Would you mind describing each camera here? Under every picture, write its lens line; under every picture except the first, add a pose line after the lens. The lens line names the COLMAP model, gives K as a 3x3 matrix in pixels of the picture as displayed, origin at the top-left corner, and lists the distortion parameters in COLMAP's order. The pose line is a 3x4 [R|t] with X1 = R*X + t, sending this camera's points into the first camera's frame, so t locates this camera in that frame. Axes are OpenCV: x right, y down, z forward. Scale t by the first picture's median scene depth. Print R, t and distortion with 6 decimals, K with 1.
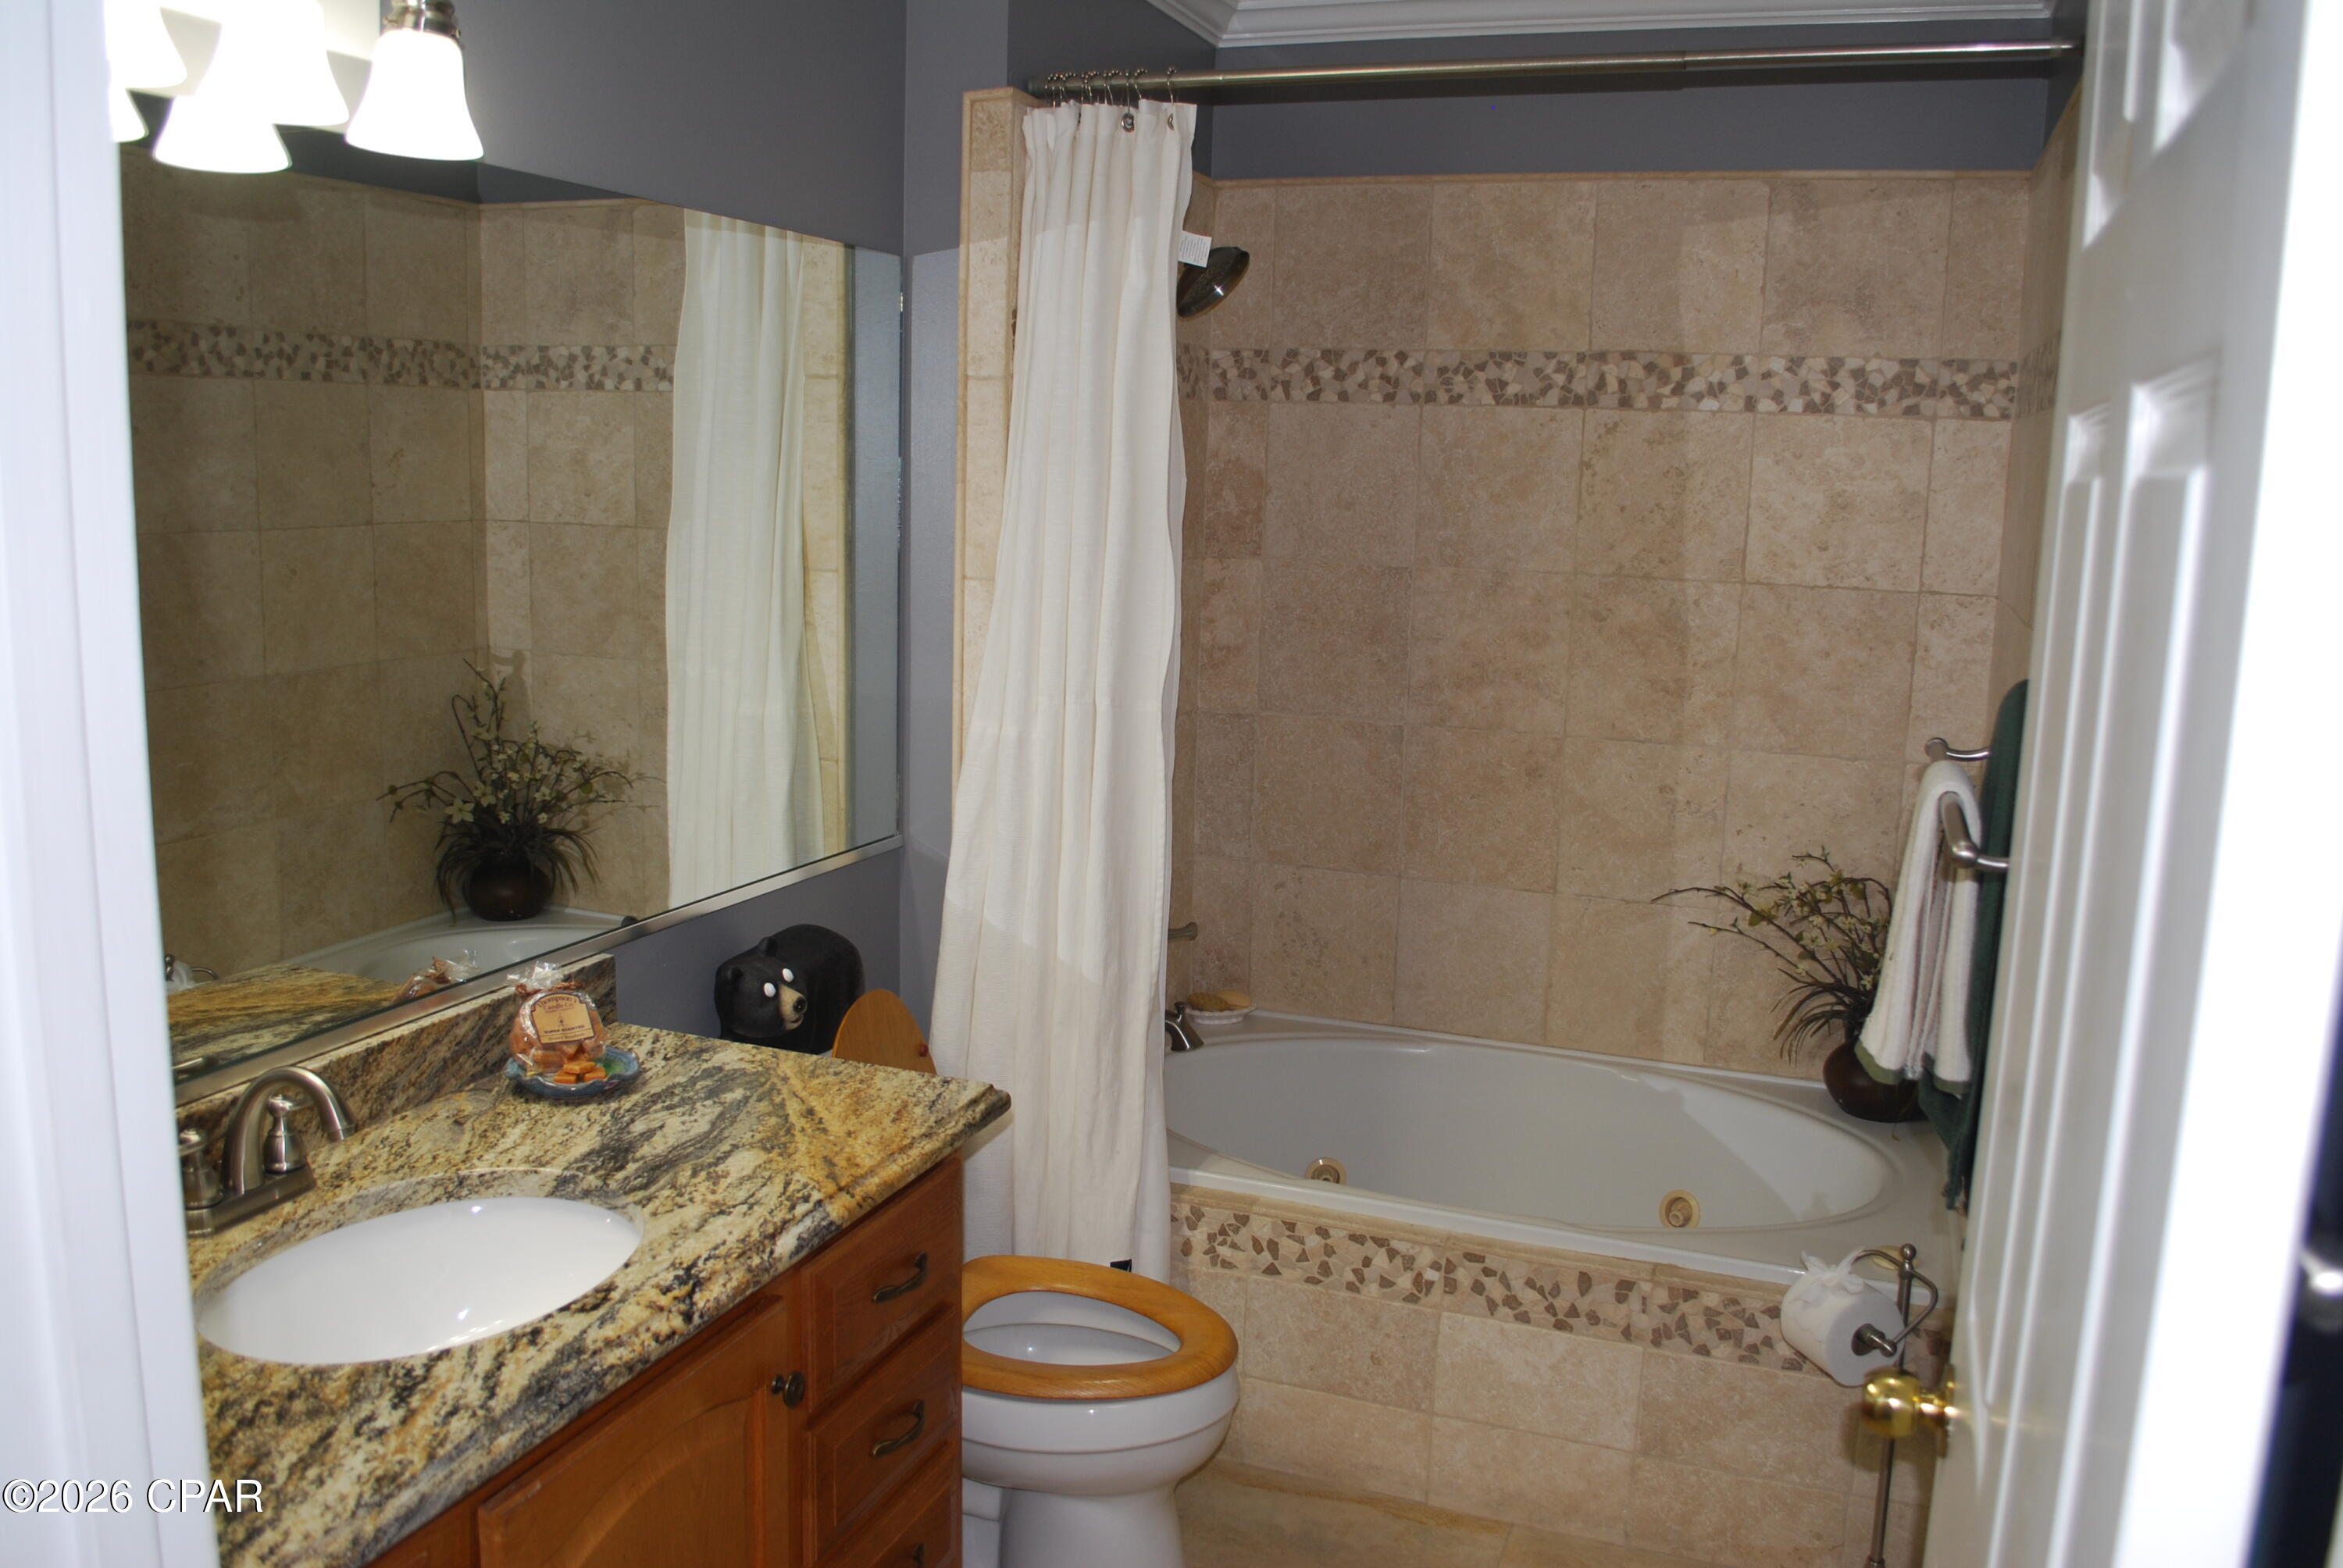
lens RADIAL K [[1856.3, 0, 1171.5], [0, 1856.3, 784.0], [0, 0, 1]] dist [-0.070252, 0.002093]
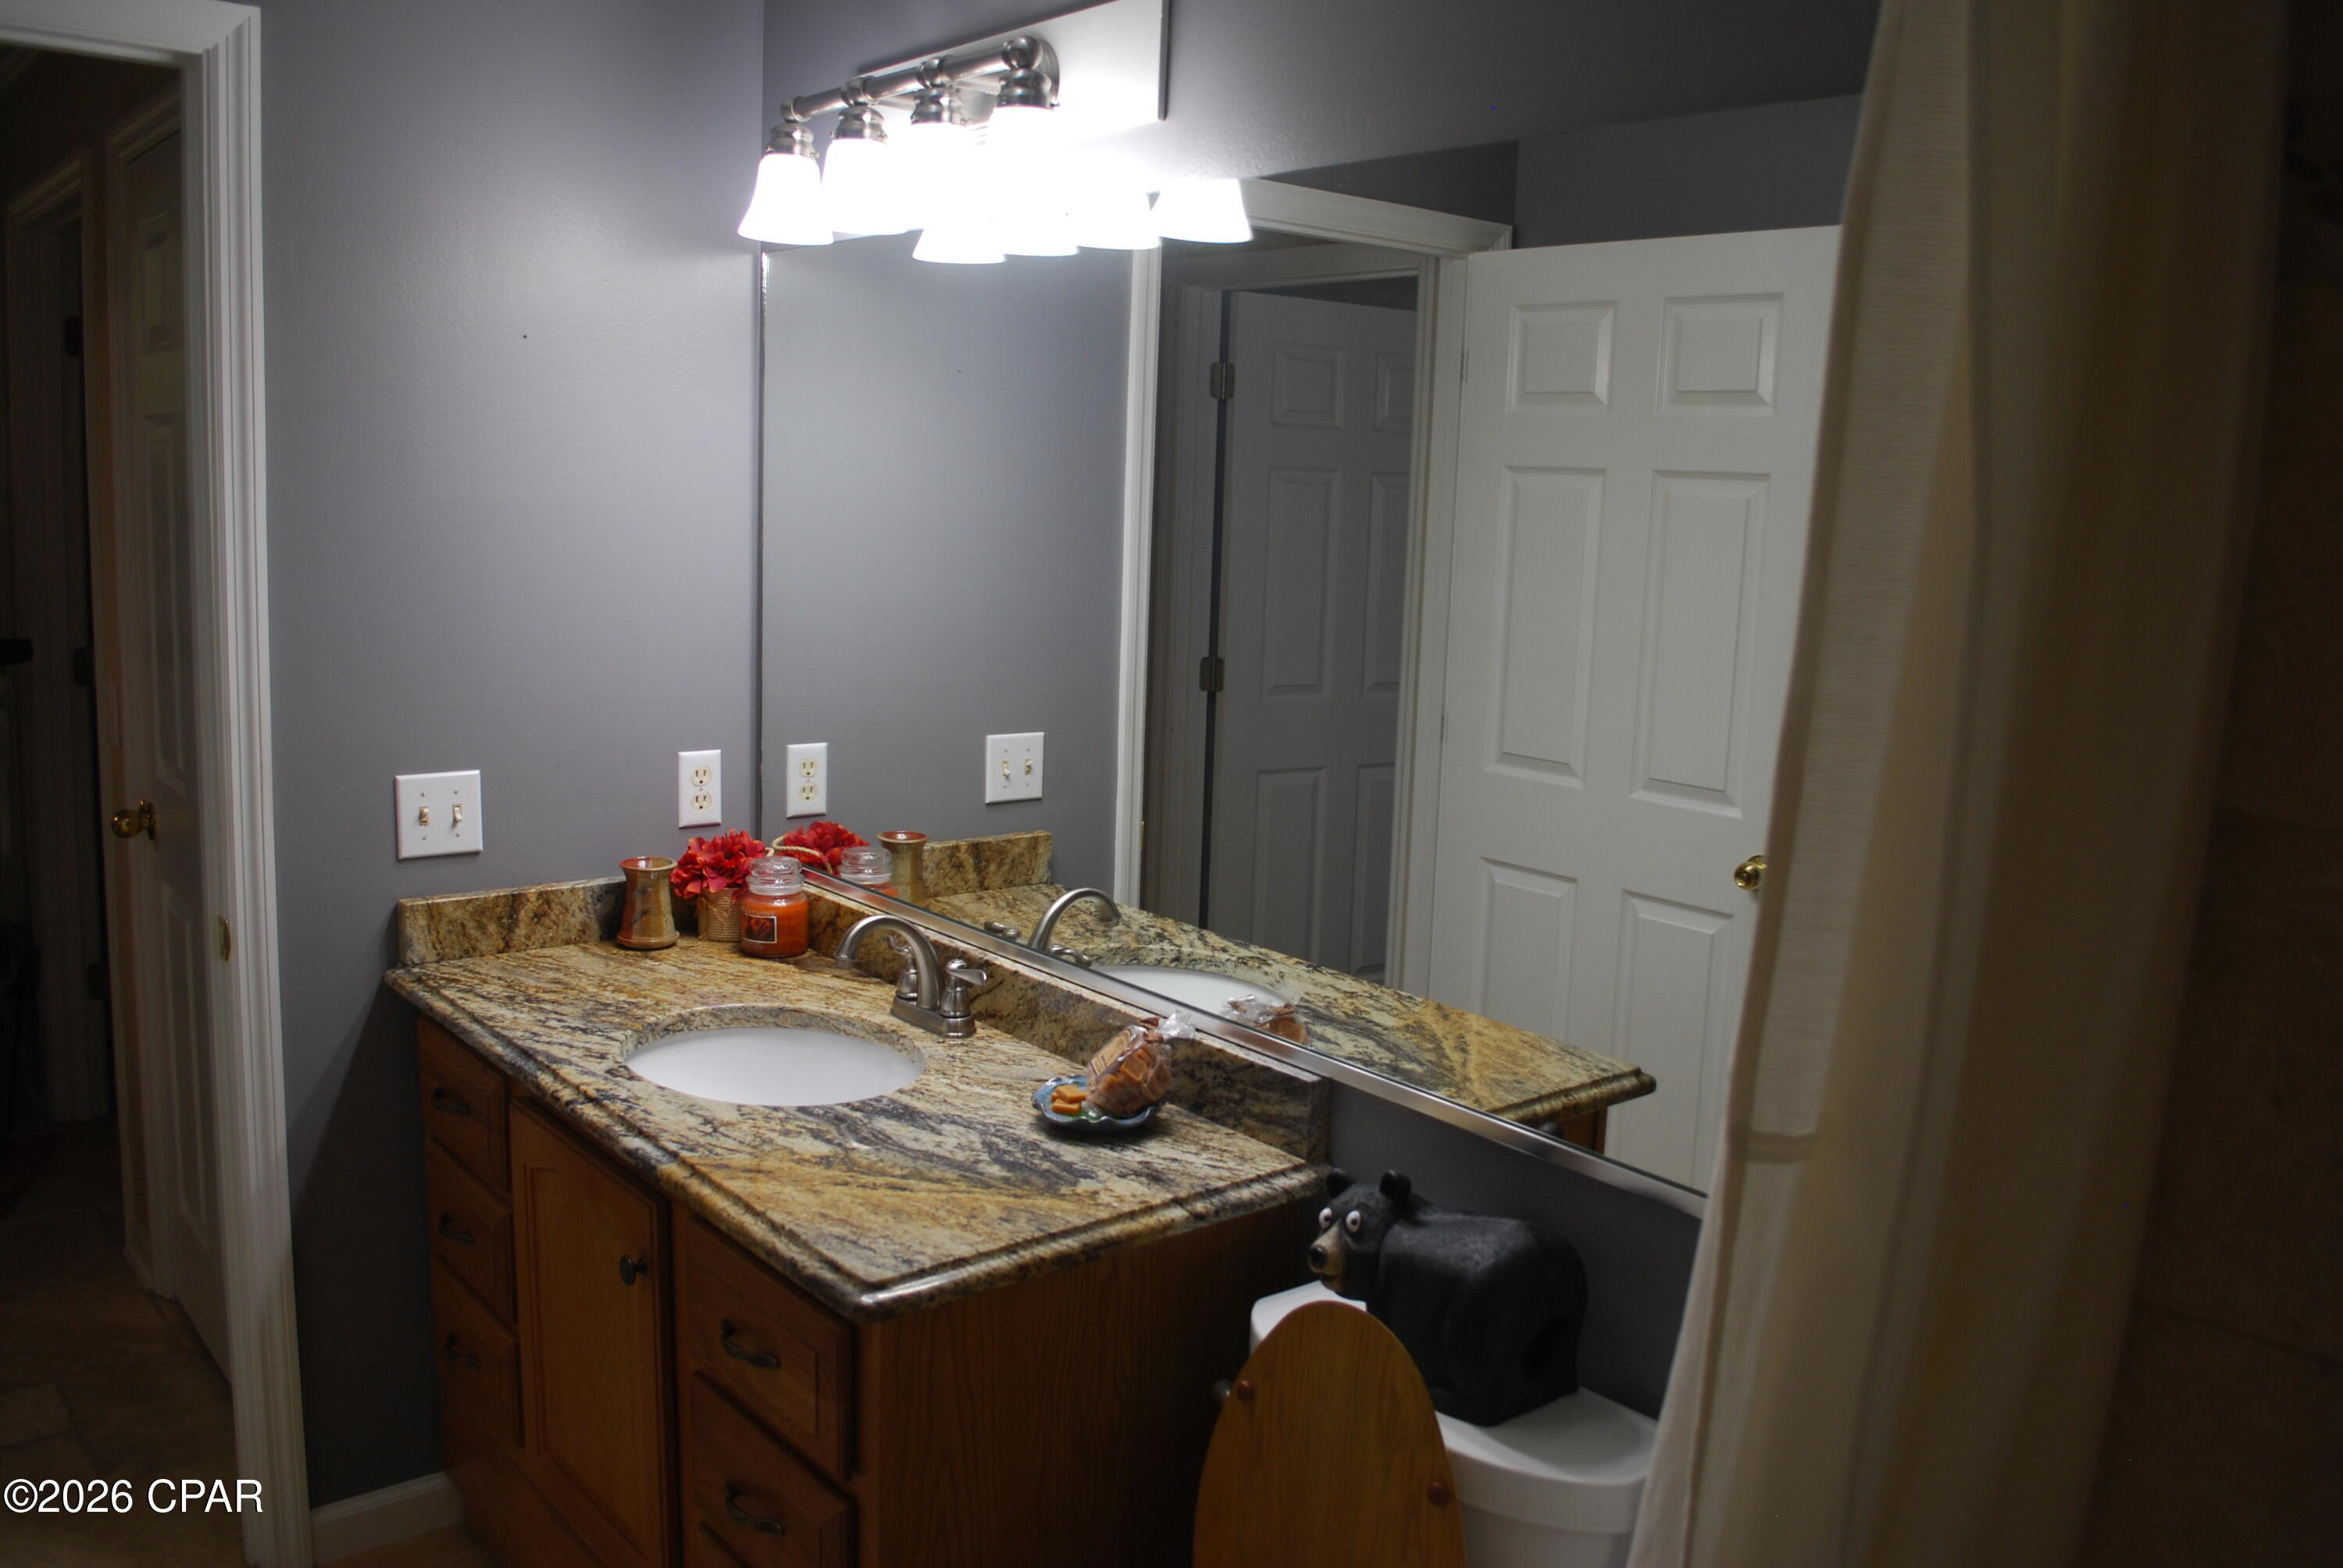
lens RADIAL K [[1856.3, 0, 1171.5], [0, 1856.3, 784.0], [0, 0, 1]] dist [-0.070252, 0.002093]
pose [[-0.489756, 0.087188, -0.867489, 0.526672], [-0.200980, 0.956900, 0.209642, -0.236546], [0.848379, 0.277021, -0.451124, 1.538828]]
